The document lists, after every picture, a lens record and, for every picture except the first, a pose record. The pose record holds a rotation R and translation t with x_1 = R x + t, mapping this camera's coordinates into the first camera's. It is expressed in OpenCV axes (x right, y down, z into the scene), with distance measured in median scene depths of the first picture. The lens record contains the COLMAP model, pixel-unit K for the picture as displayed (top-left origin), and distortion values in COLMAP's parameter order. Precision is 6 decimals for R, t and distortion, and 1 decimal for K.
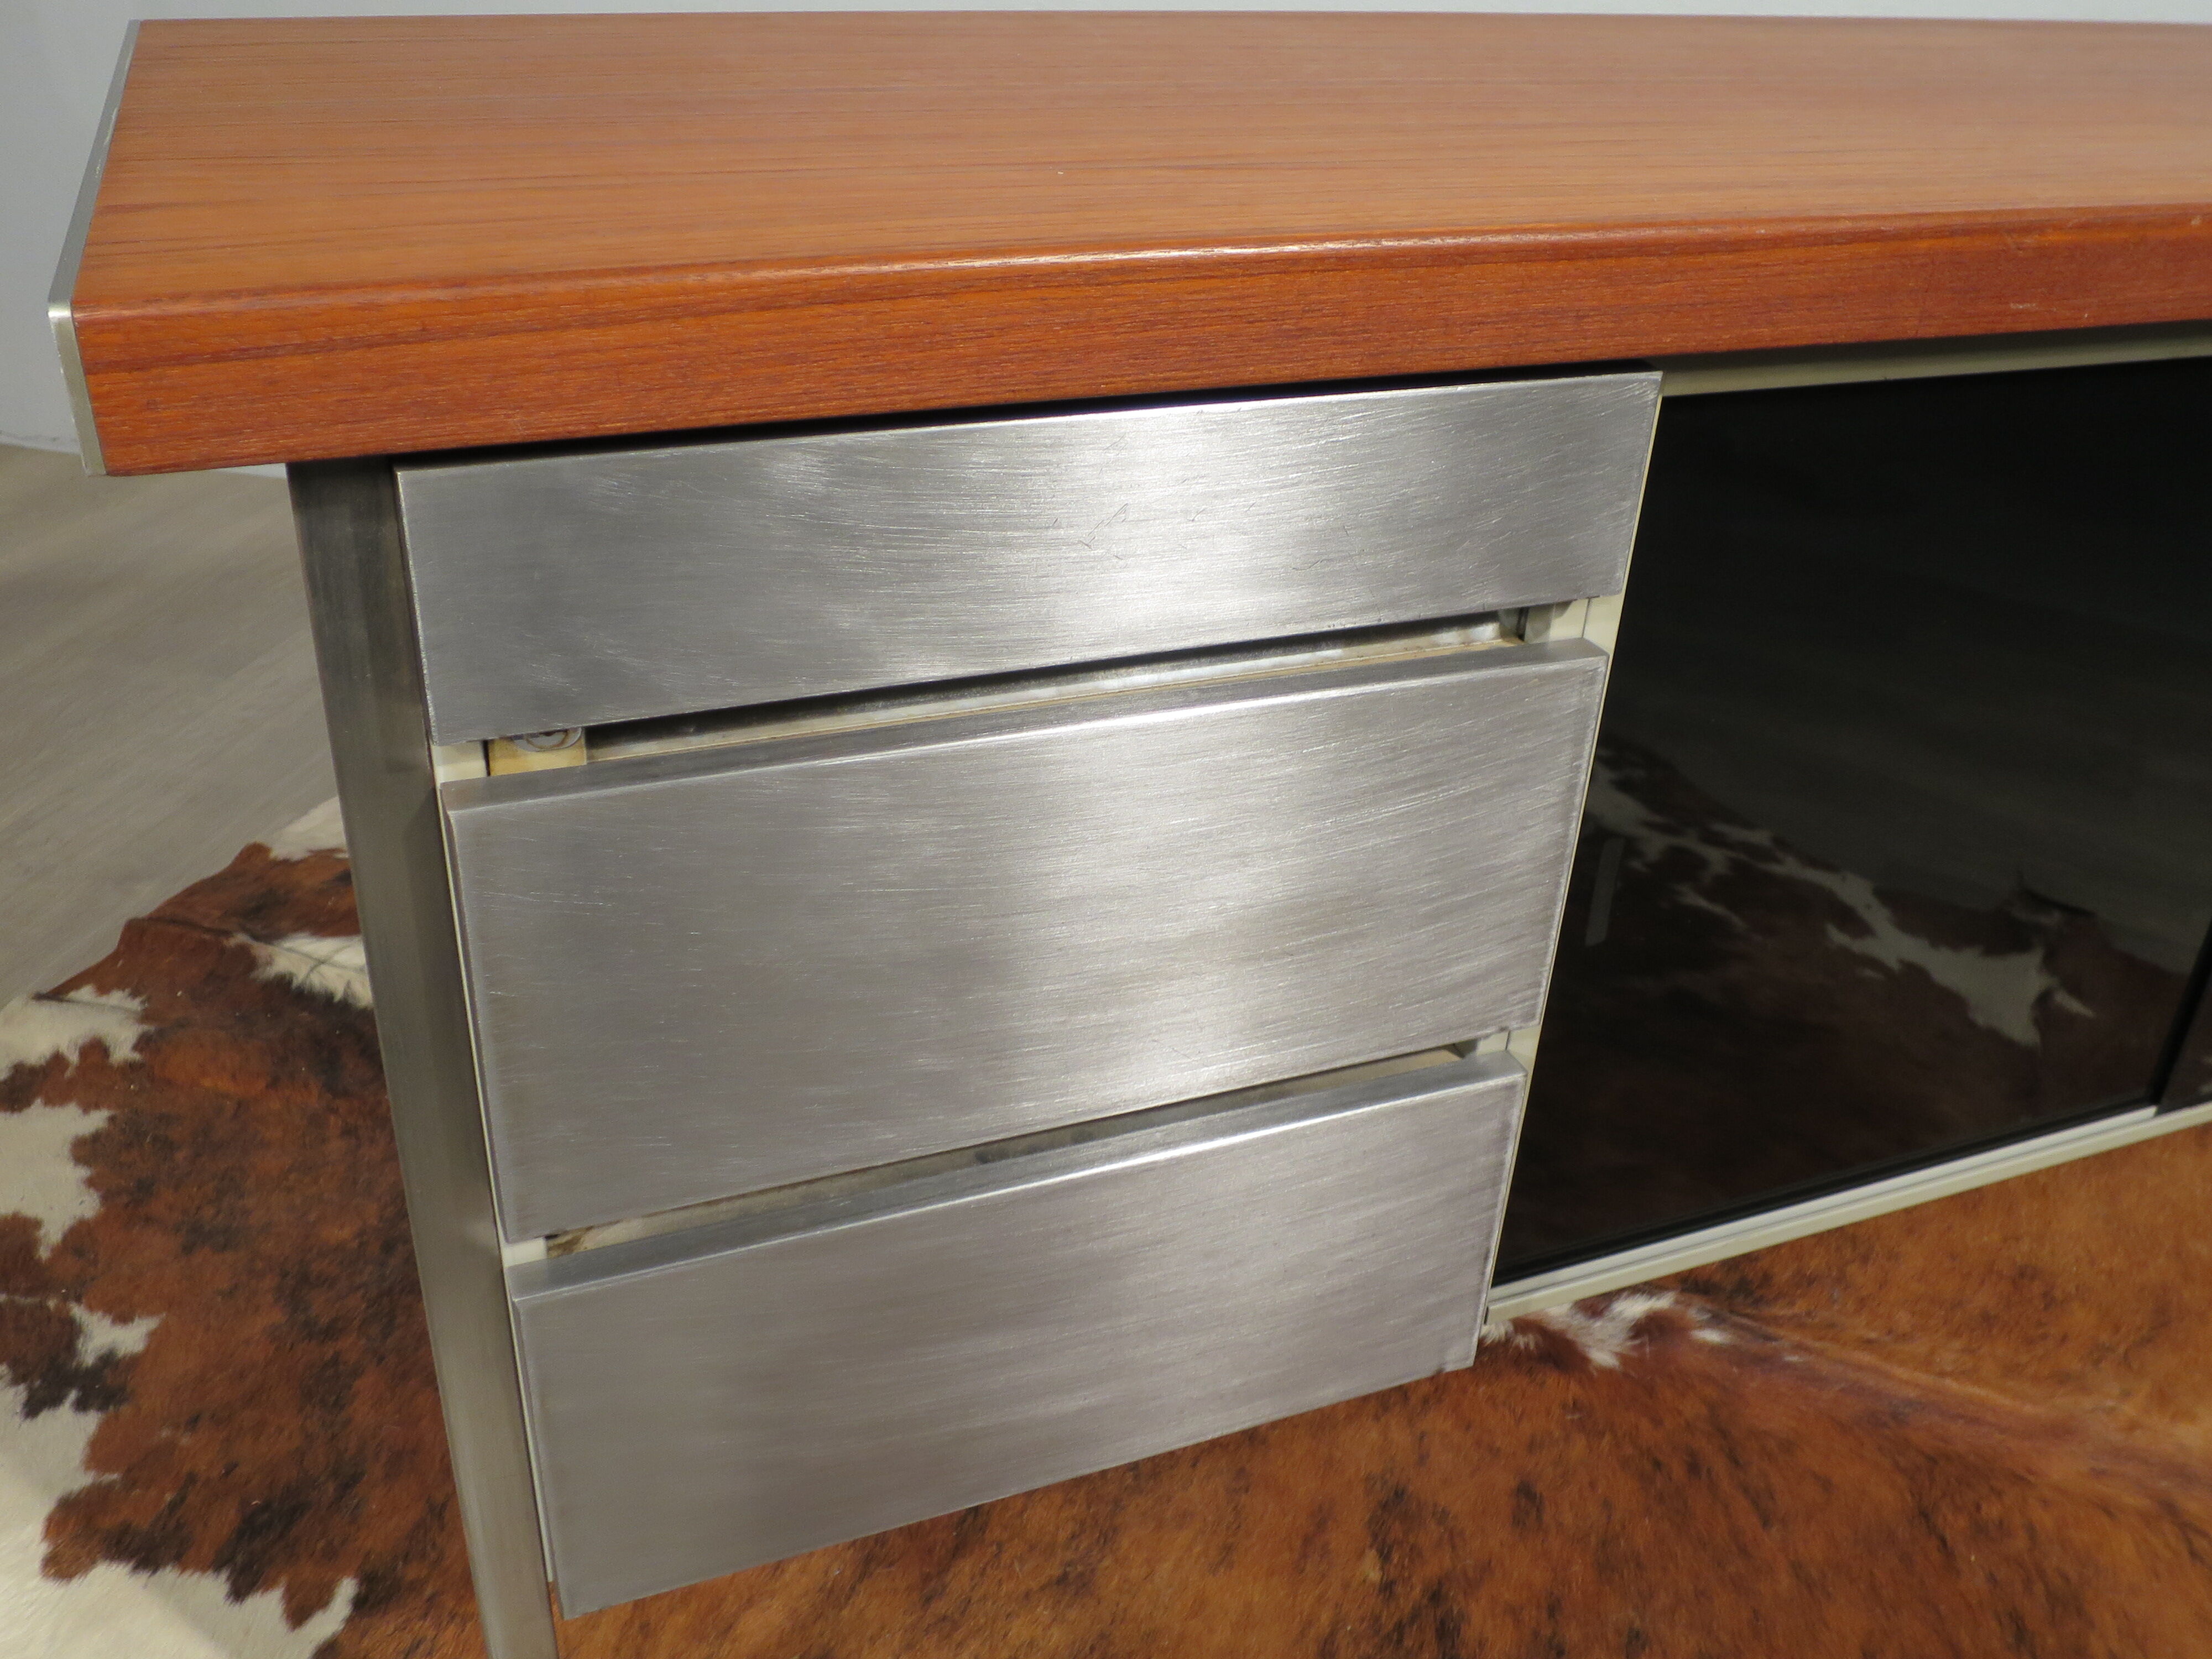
lens RADIAL K [[1940.4, 0, 1097.0], [0, 1940.4, 822.3], [0, 0, 1]] dist [-0.049970, 0.018630]
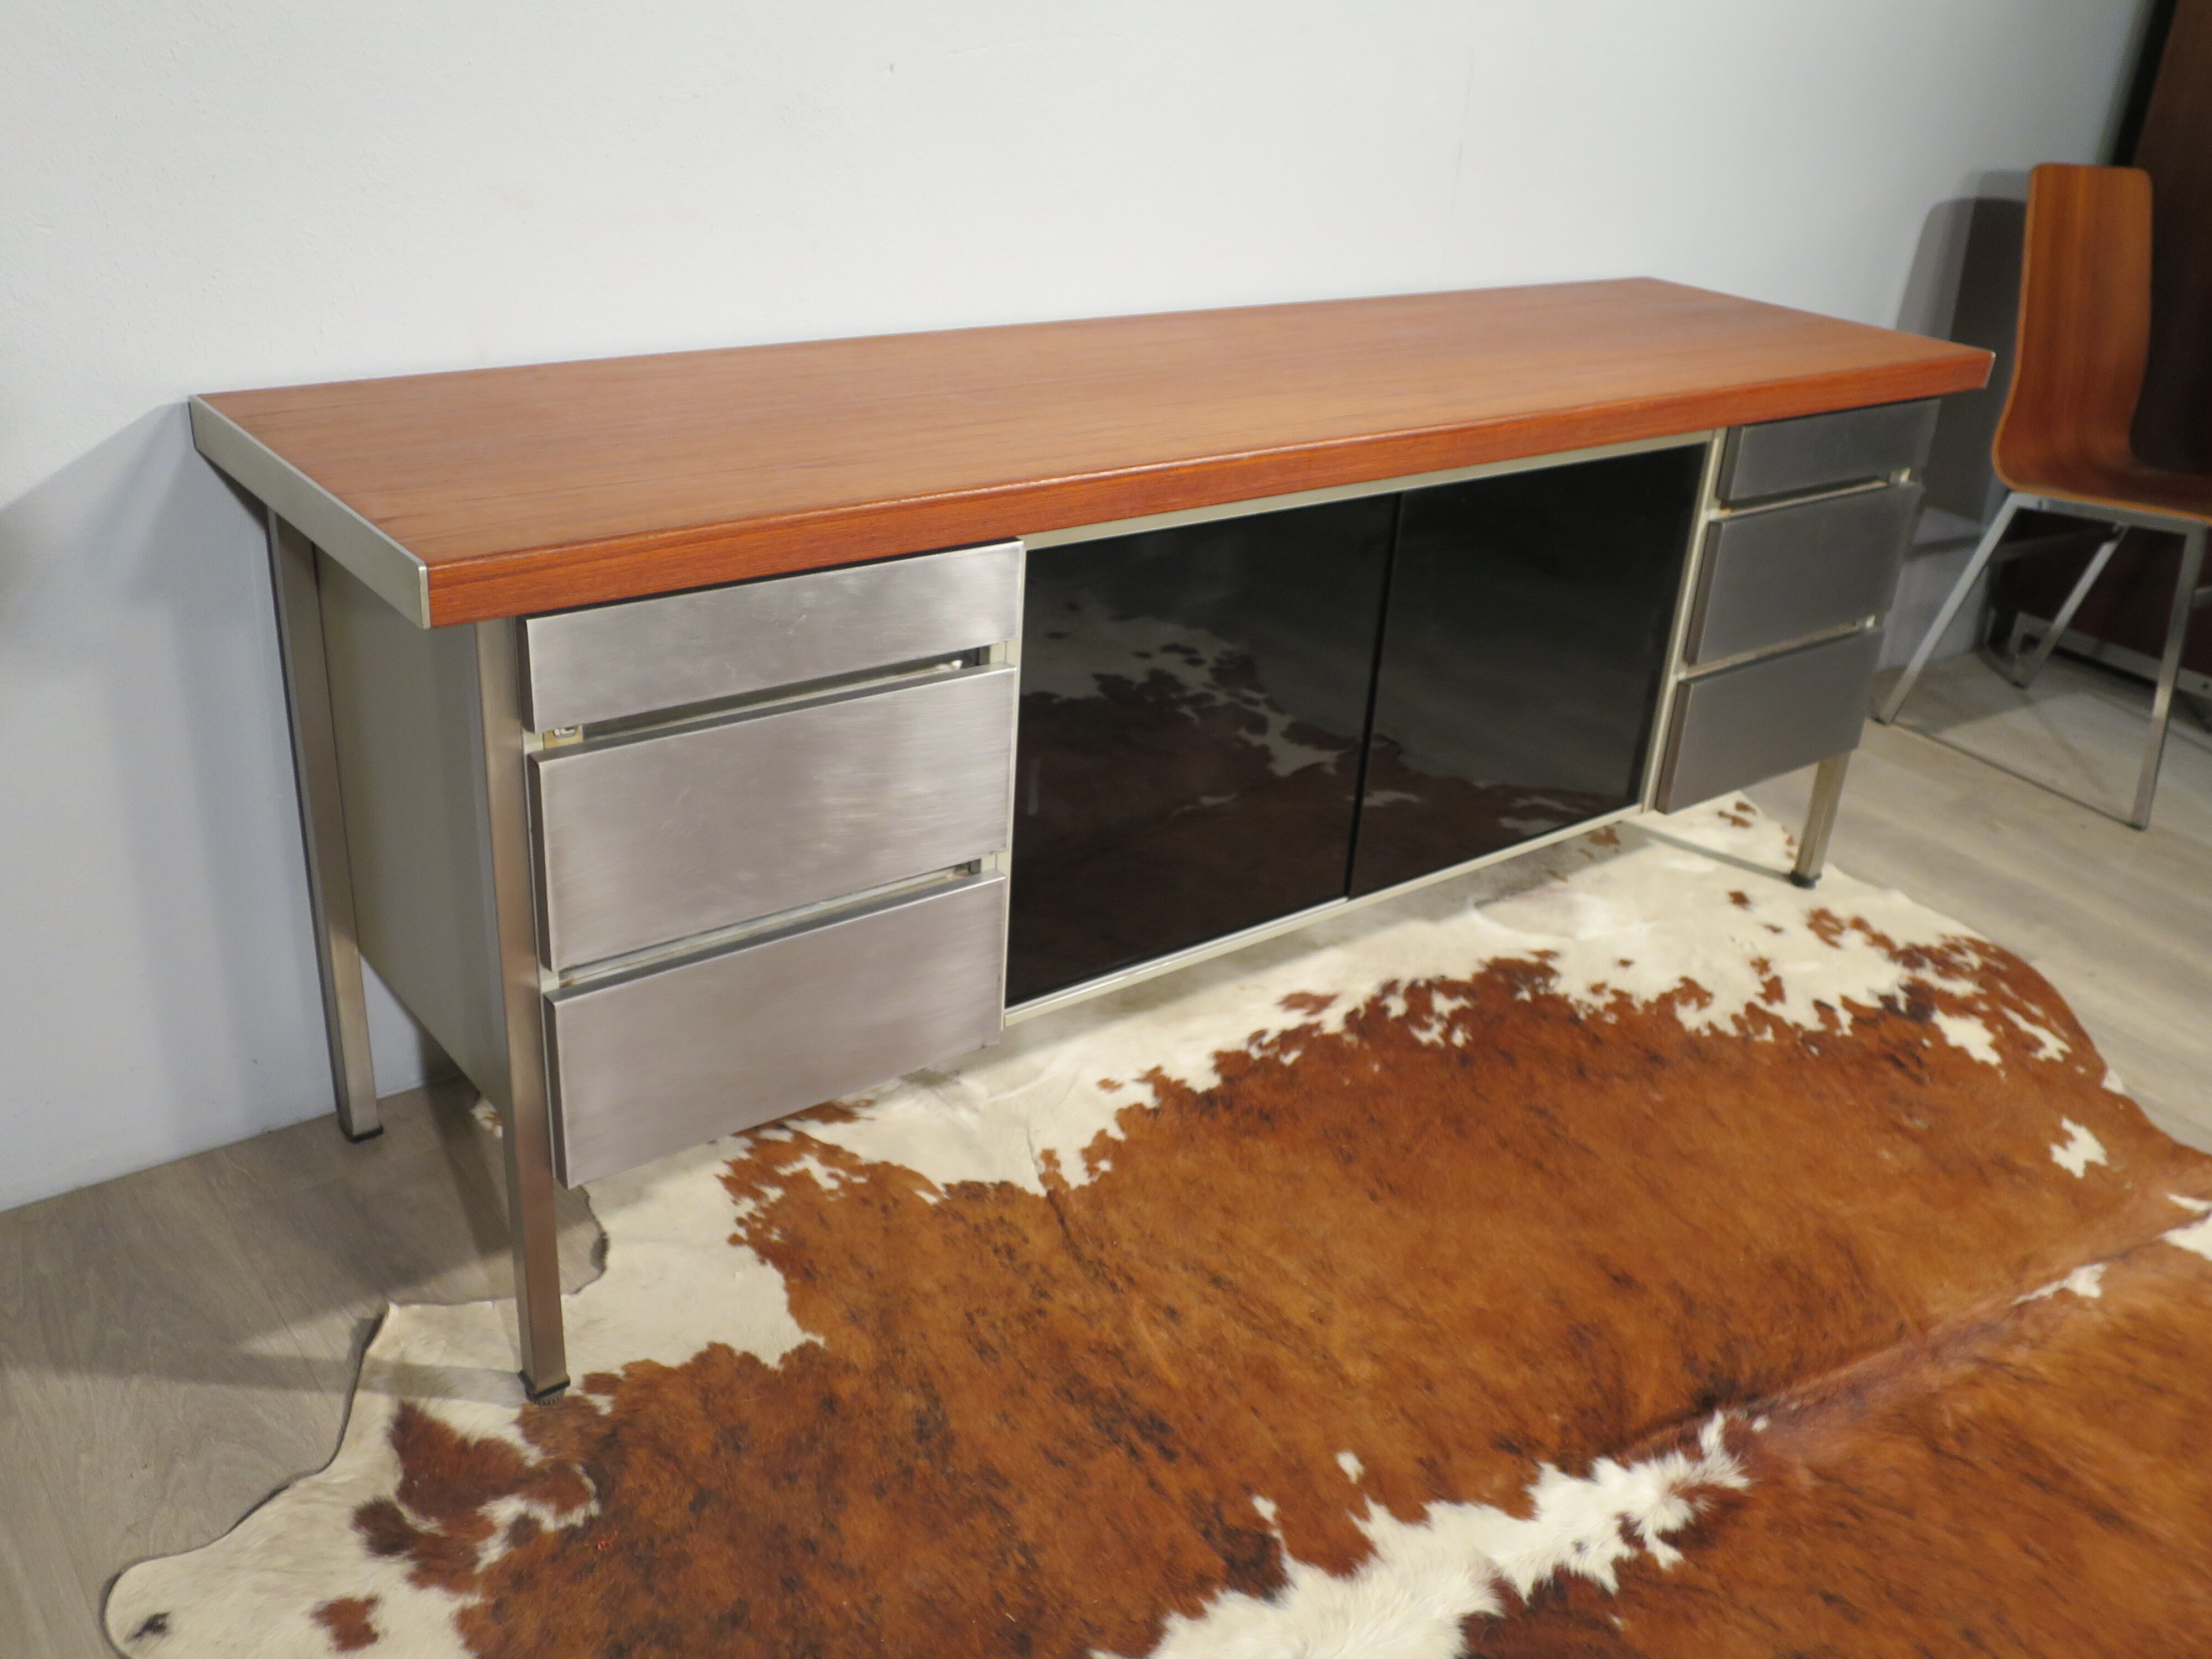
lens RADIAL K [[1940.4, 0, 1102.0], [0, 1940.4, 834.4], [0, 0, 1]] dist [-0.049970, 0.018630]
pose [[0.962425, -0.101900, 0.251705, -0.303882], [0.117333, 0.991978, -0.047047, 0.299815], [-0.244891, 0.074813, 0.966660, -1.590753]]
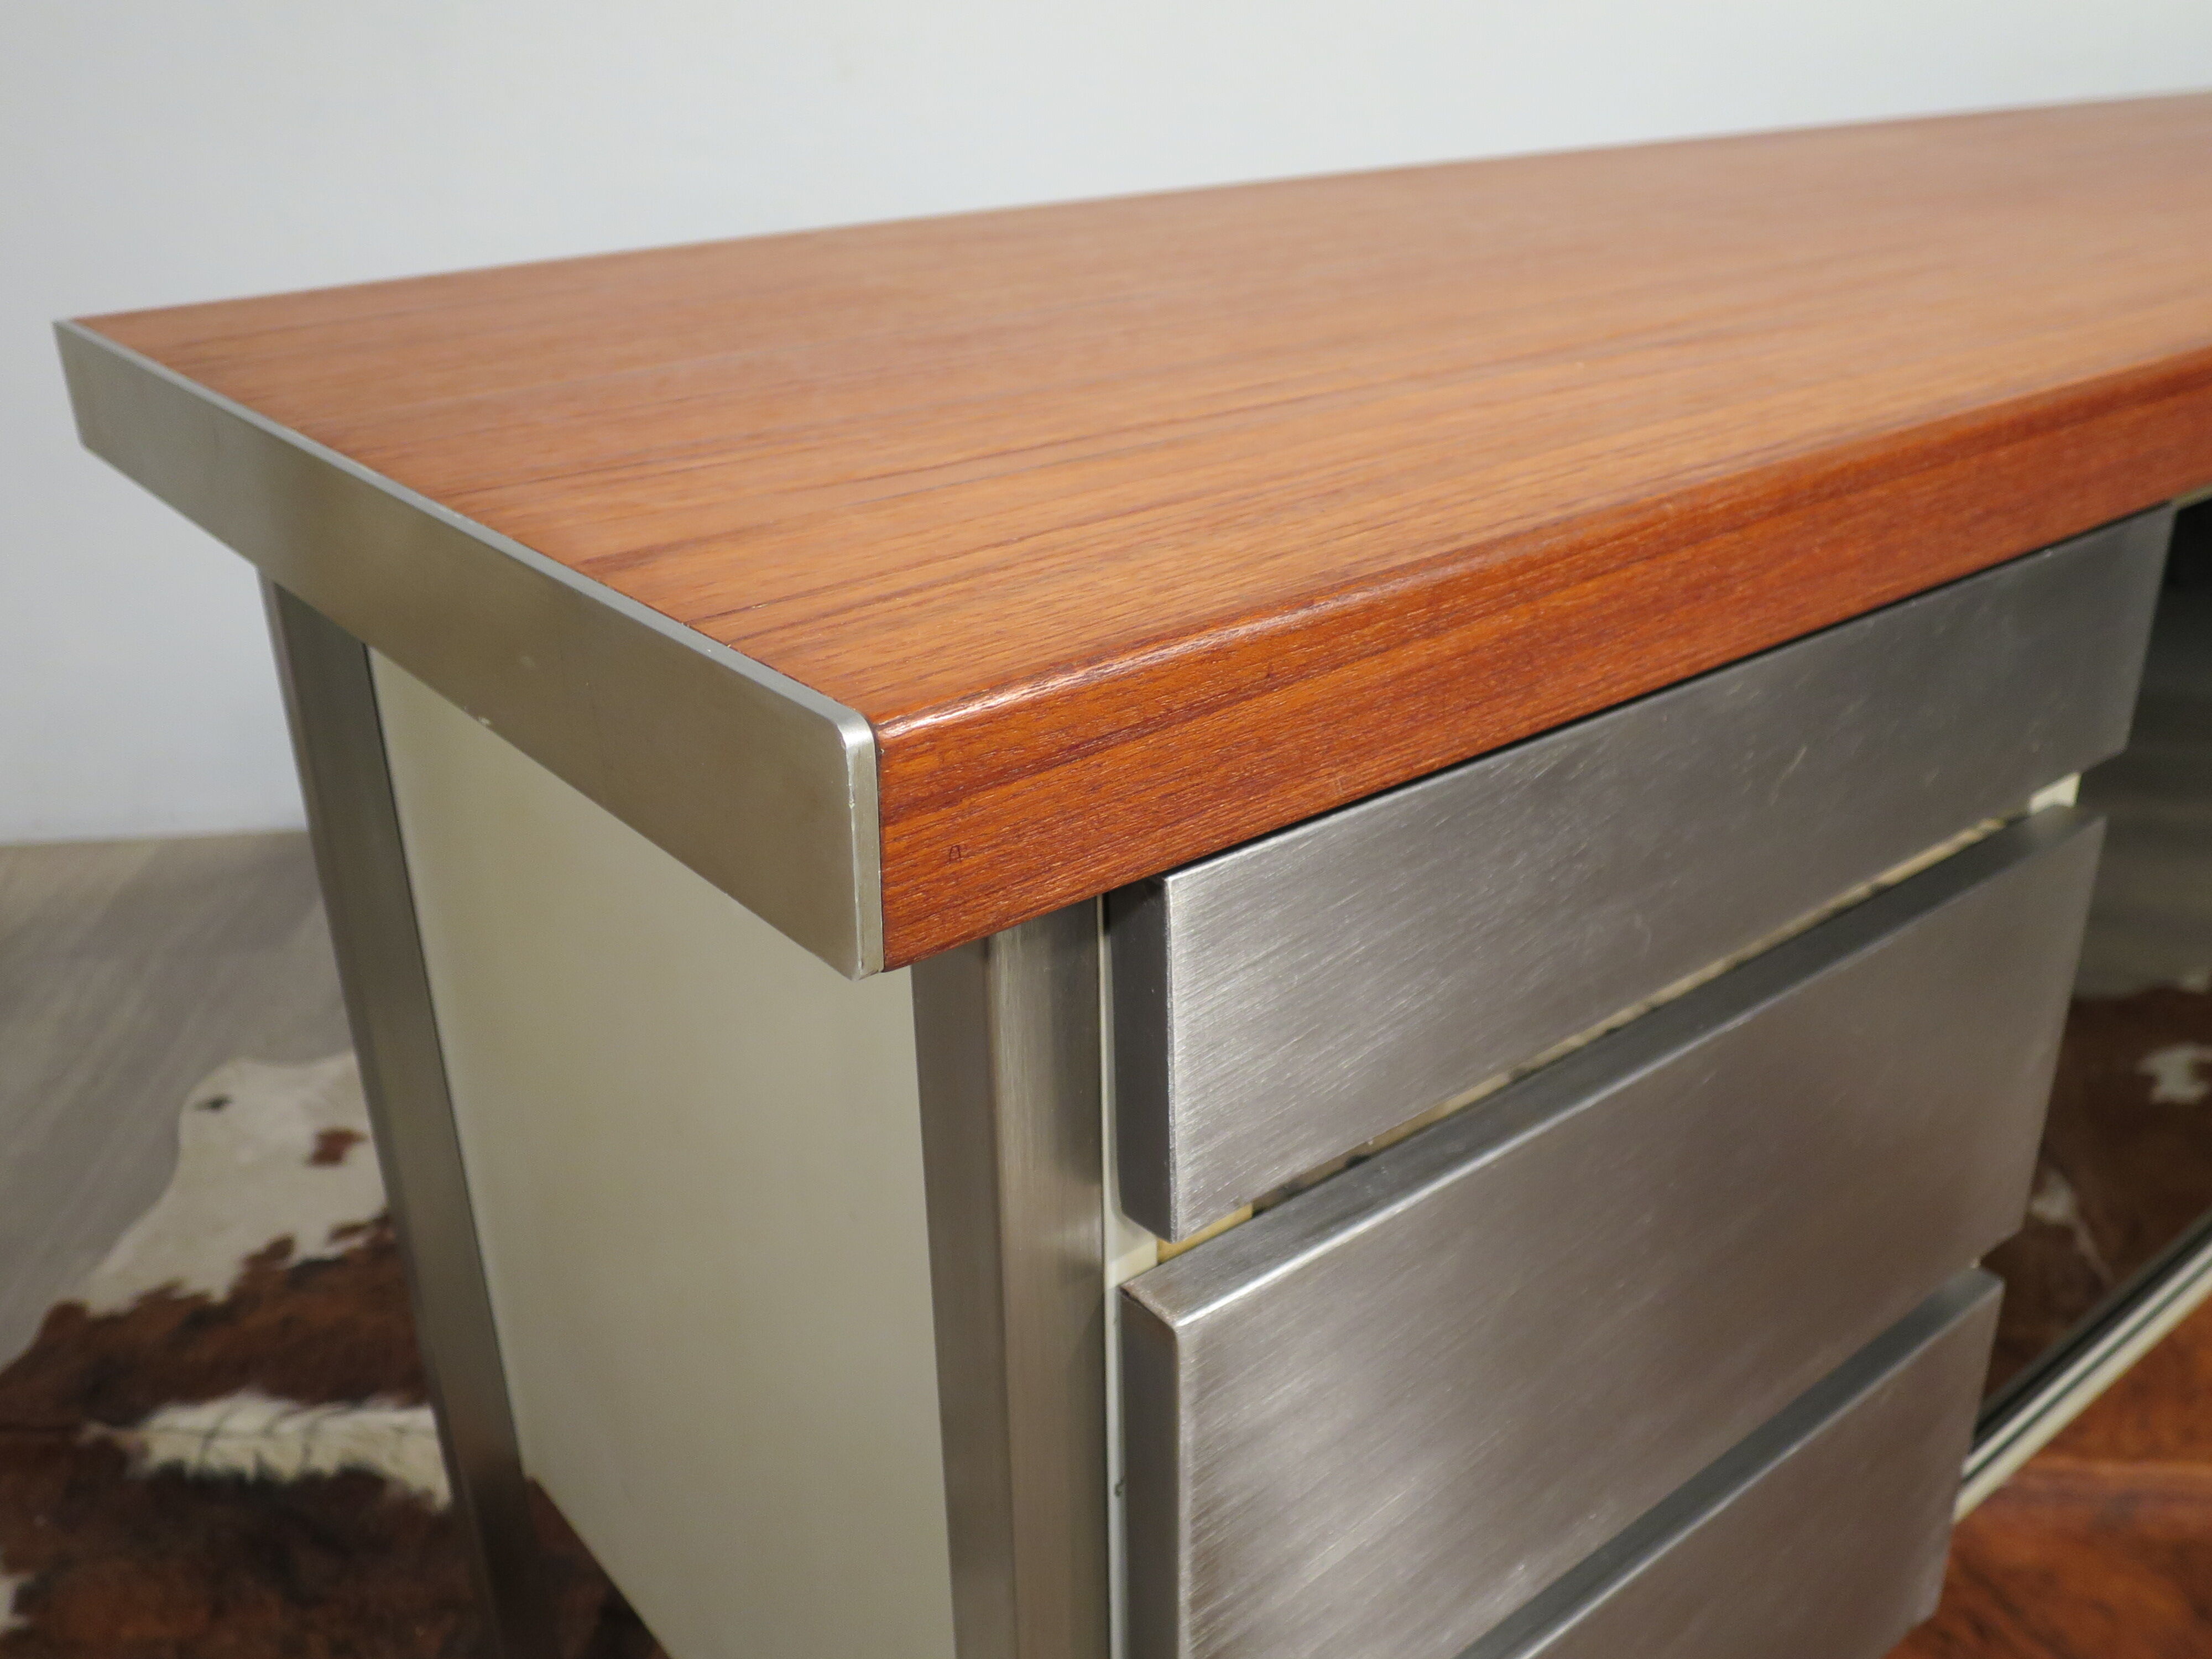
lens RADIAL K [[1940.4, 0, 1114.3], [0, 1940.4, 823.8], [0, 0, 1]] dist [-0.049970, 0.018630]
pose [[0.956199, -0.173798, 0.235536, -0.543197], [0.193607, 0.979017, -0.063582, -0.160670], [-0.219544, 0.106399, 0.969783, 0.323528]]
